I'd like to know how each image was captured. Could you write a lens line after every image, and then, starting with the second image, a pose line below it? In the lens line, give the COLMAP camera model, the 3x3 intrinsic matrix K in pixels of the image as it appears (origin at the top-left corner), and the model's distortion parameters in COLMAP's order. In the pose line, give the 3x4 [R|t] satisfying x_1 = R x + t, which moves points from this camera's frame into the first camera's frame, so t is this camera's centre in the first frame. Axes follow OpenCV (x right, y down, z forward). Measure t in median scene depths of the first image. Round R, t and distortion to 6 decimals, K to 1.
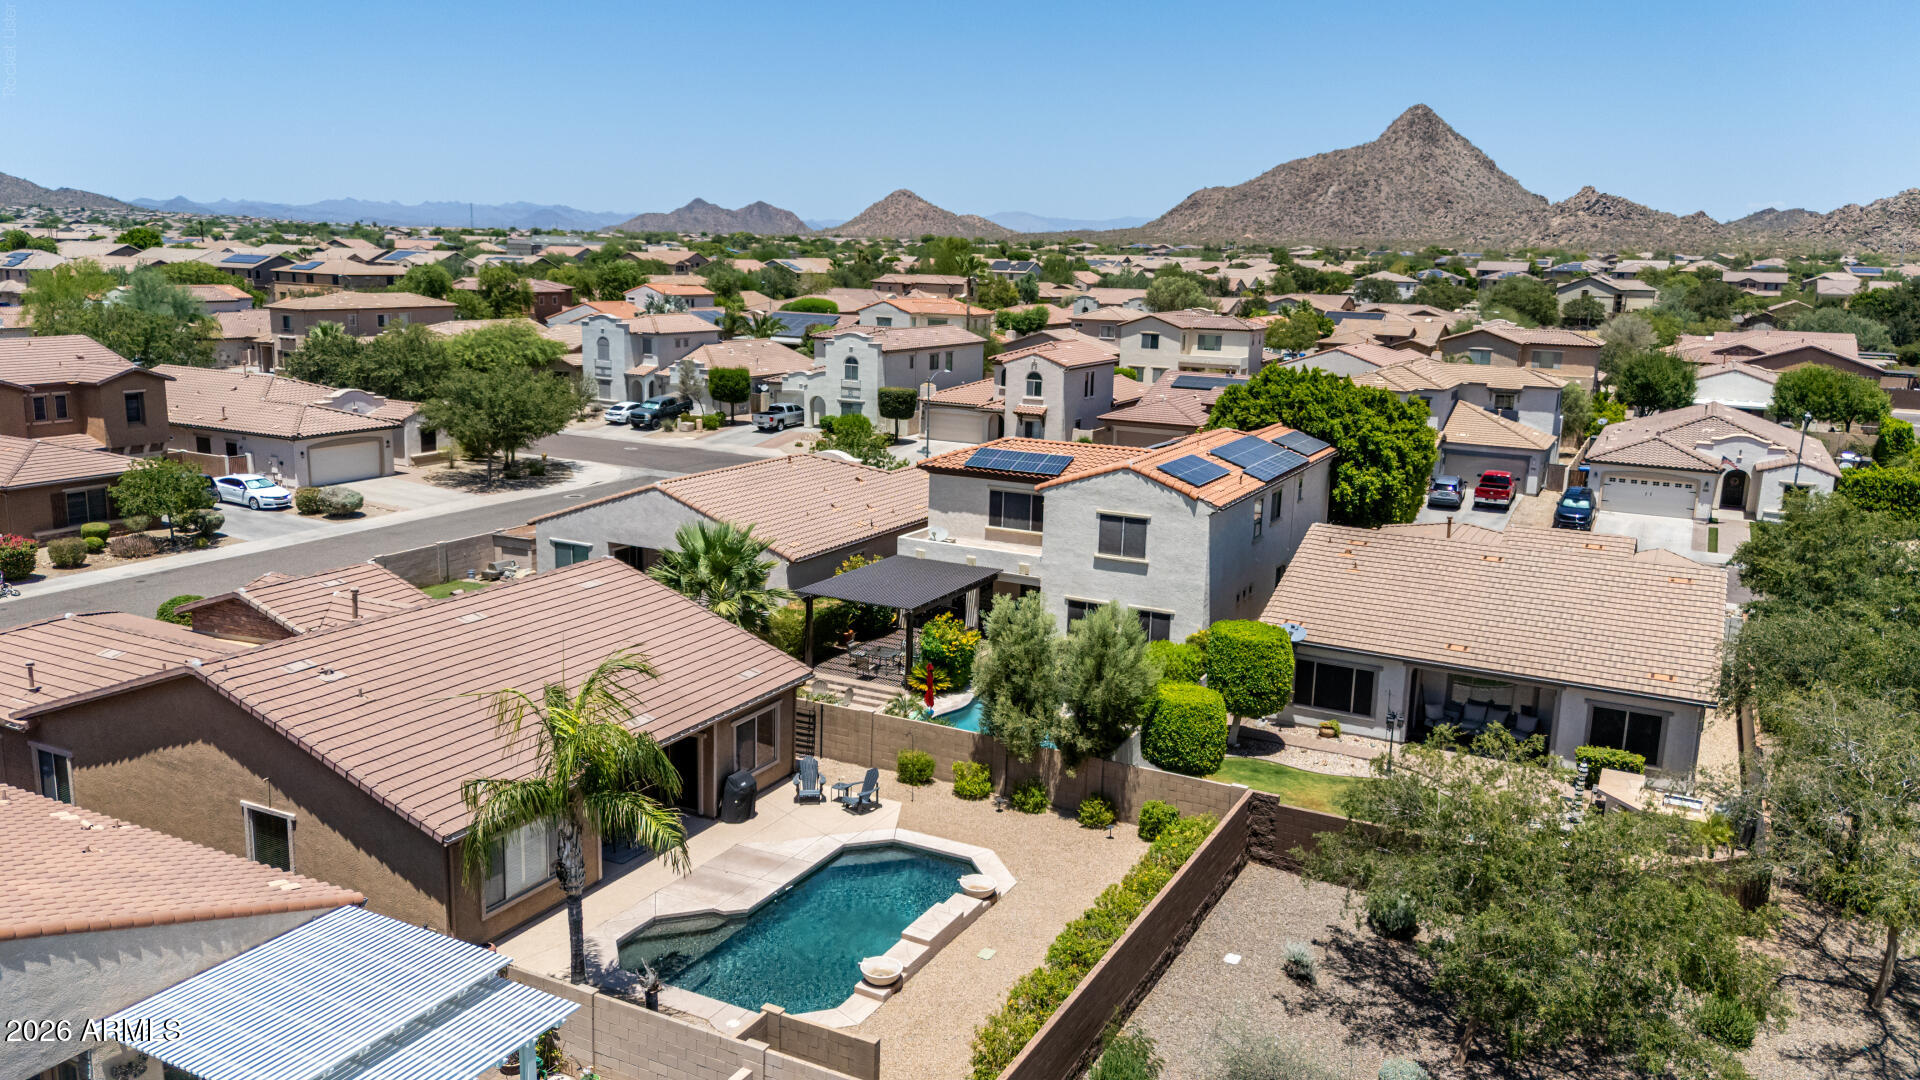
lens RADIAL K [[1419.6, 0, 960.2], [0, 1419.6, 532.1], [0, 0, 1]] dist [0.064438, -0.061729]
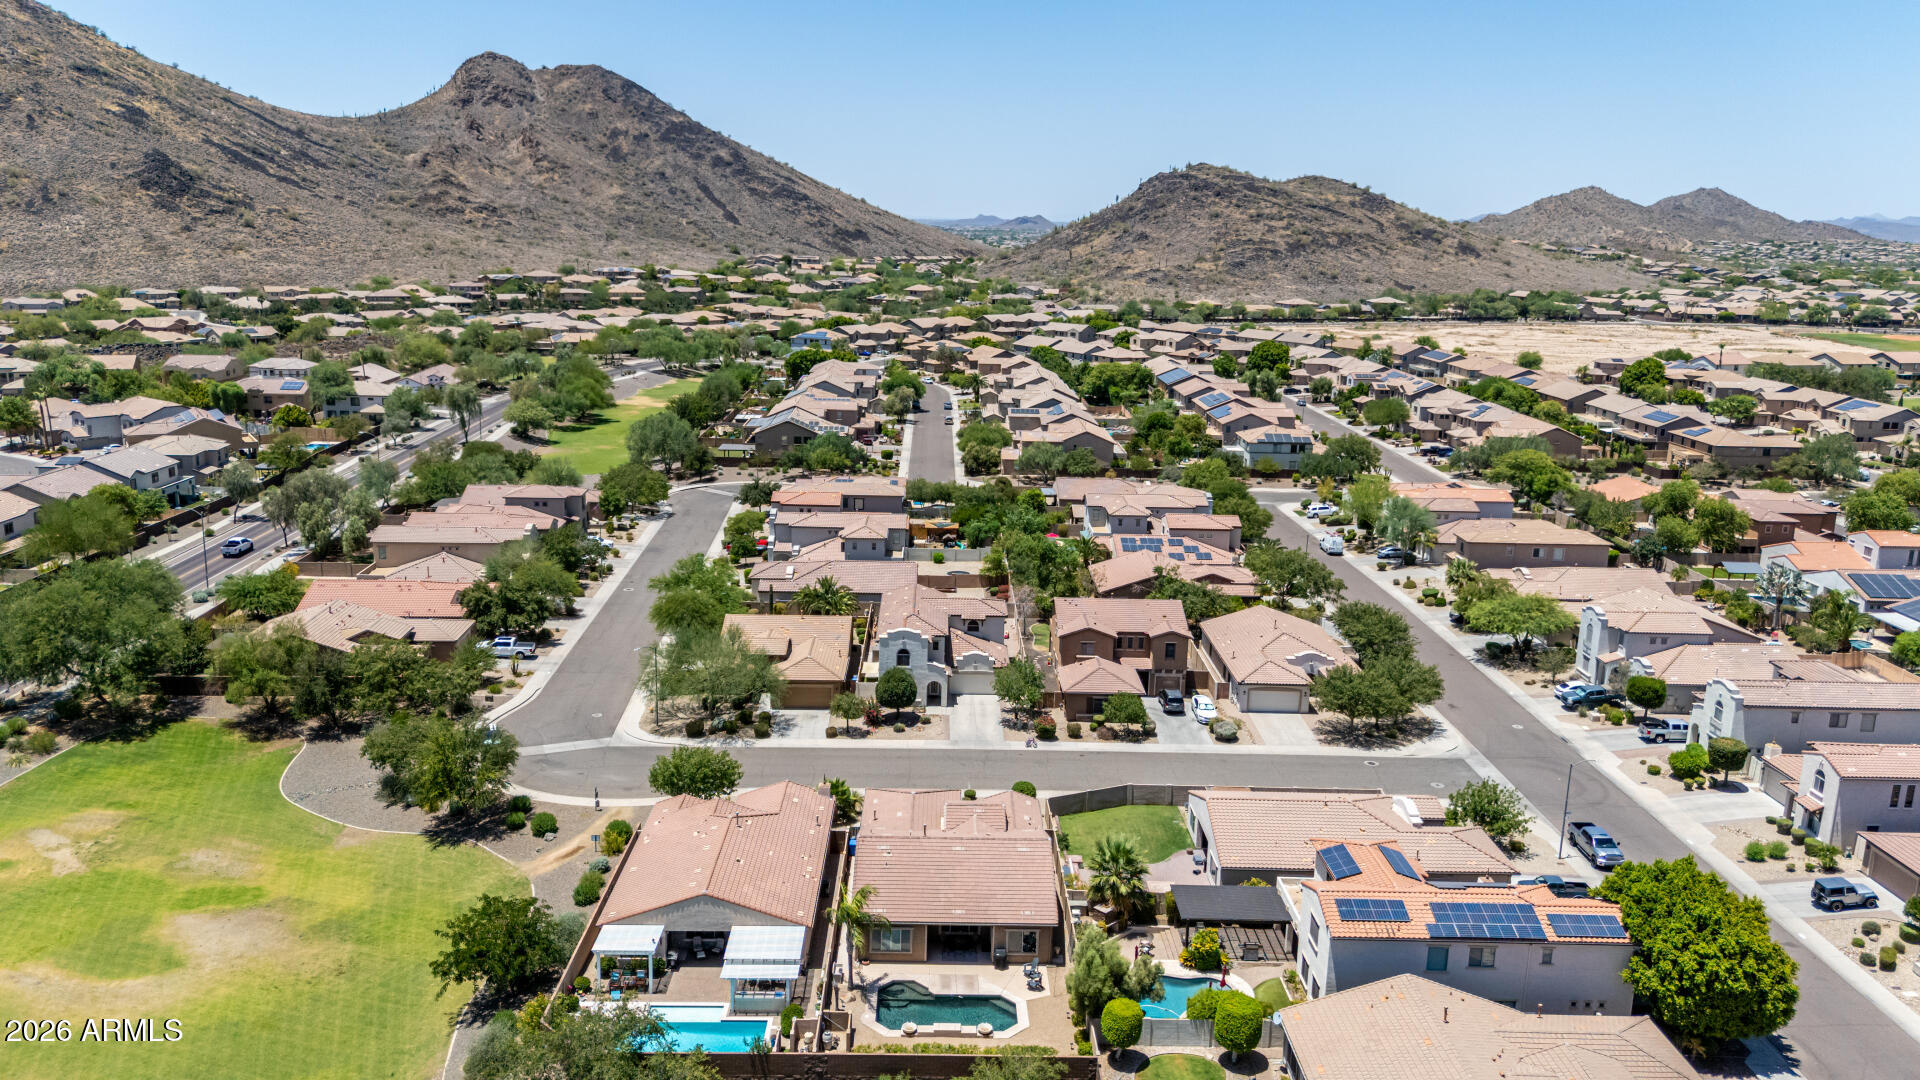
lens RADIAL K [[1419.6, 0, 960.2], [0, 1419.6, 532.1], [0, 0, 1]] dist [0.064438, -0.061729]
pose [[0.472050, 0.178625, -0.863285, 0.561022], [-0.187085, 0.977250, 0.099907, -0.237665], [0.861492, 0.114347, 0.494729, -0.109989]]
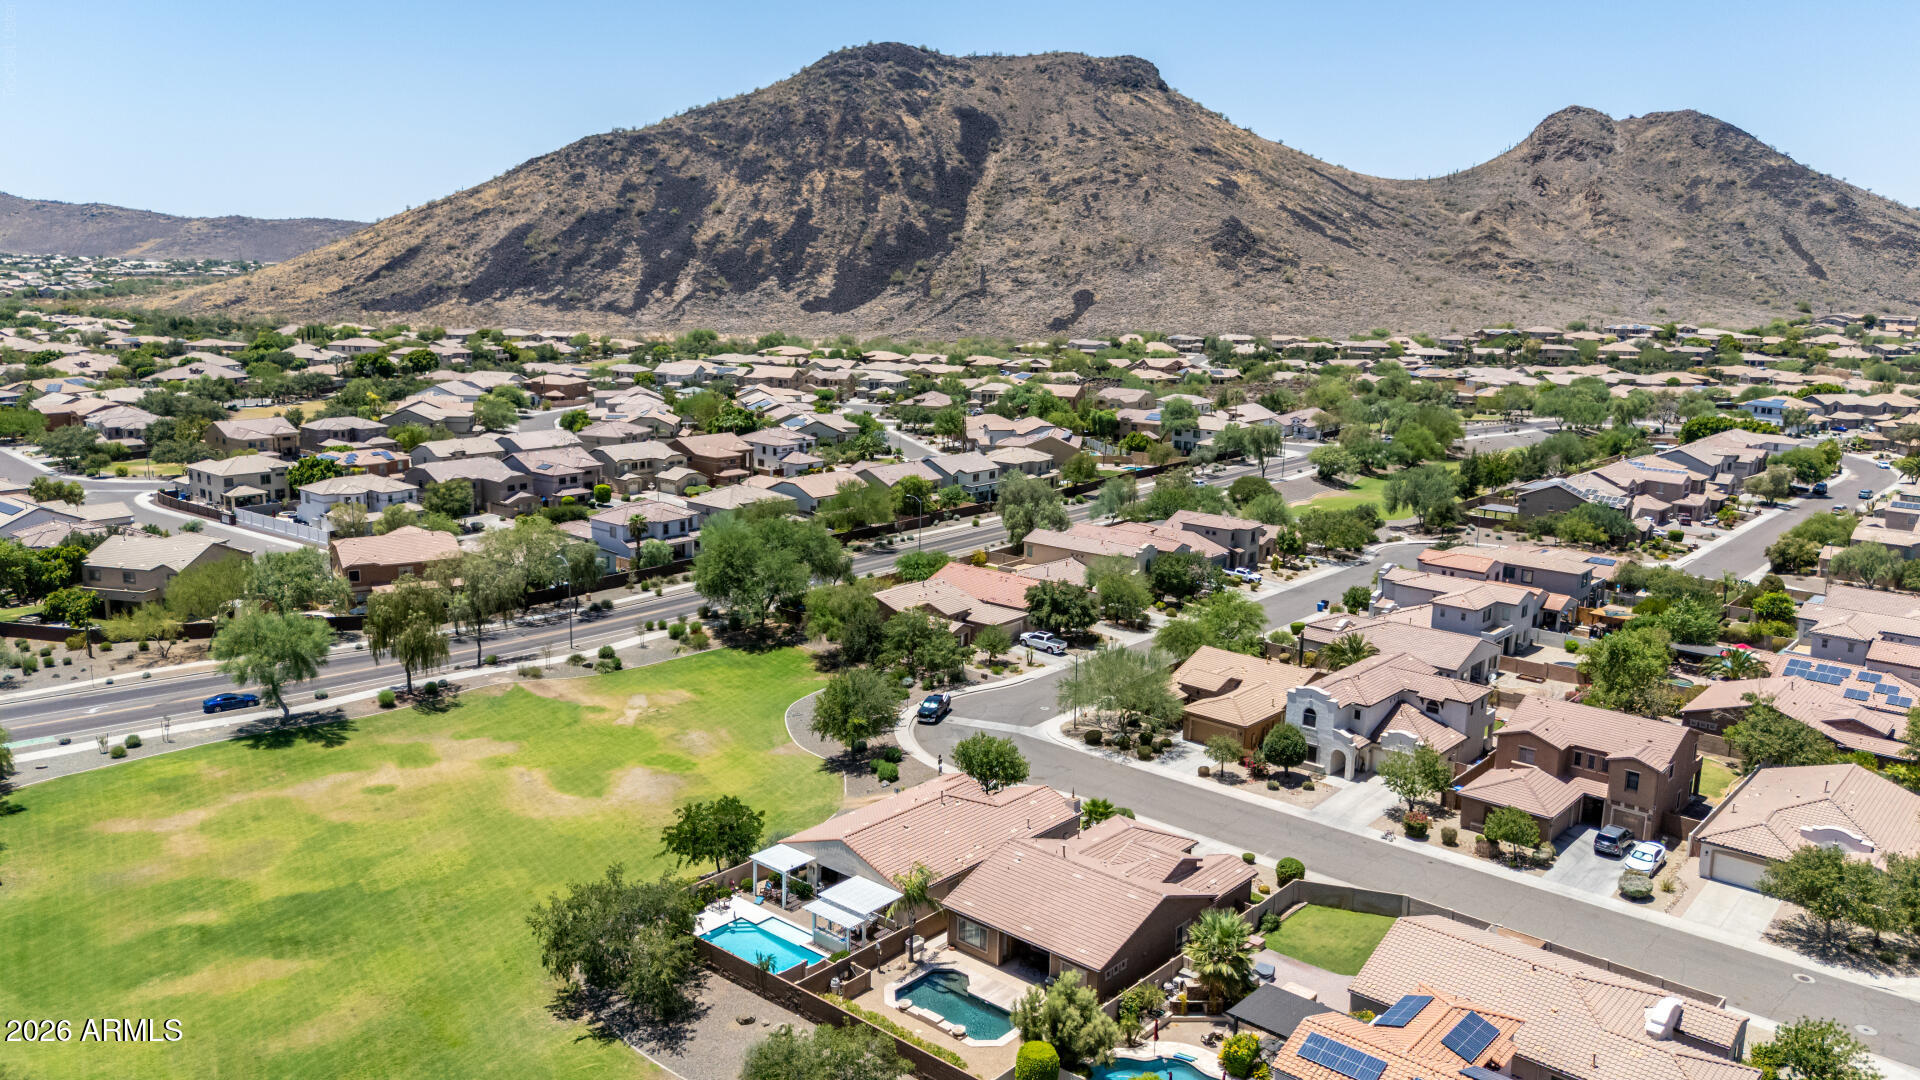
lens RADIAL K [[1419.6, 0, 960.2], [0, 1419.6, 532.1], [0, 0, 1]] dist [0.064438, -0.061729]
pose [[-0.235615, 0.161664, -0.958306, 0.656616], [-0.219207, 0.951816, 0.214464, -0.327029], [0.946802, 0.260599, -0.188825, 0.348095]]
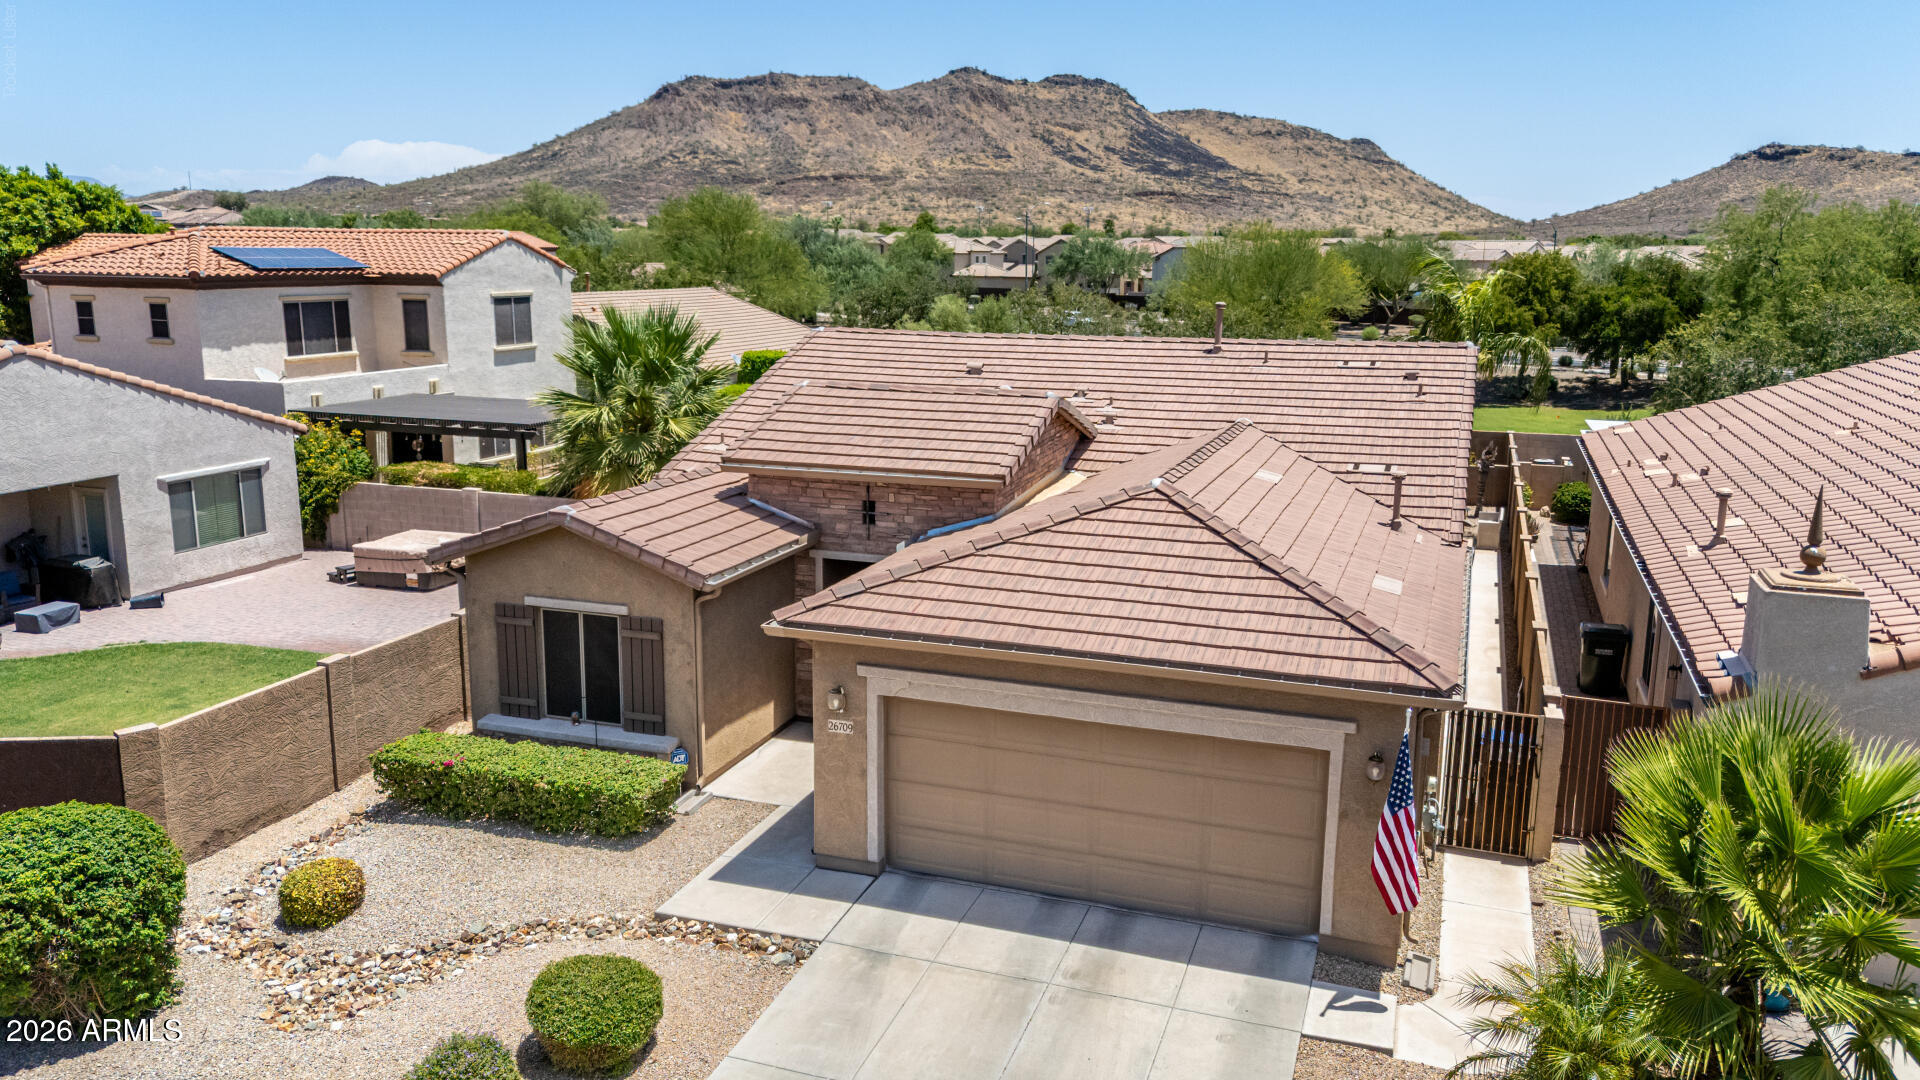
lens RADIAL K [[1437.8, 0, 962.2], [0, 1437.8, 546.4], [0, 0, 1]] dist [0.080062, -0.089048]
pose [[-0.138682, -0.226955, 0.963981, -0.348153], [0.182155, 0.950934, 0.250088, -0.016135], [-0.973441, 0.210277, -0.090536, 0.365836]]
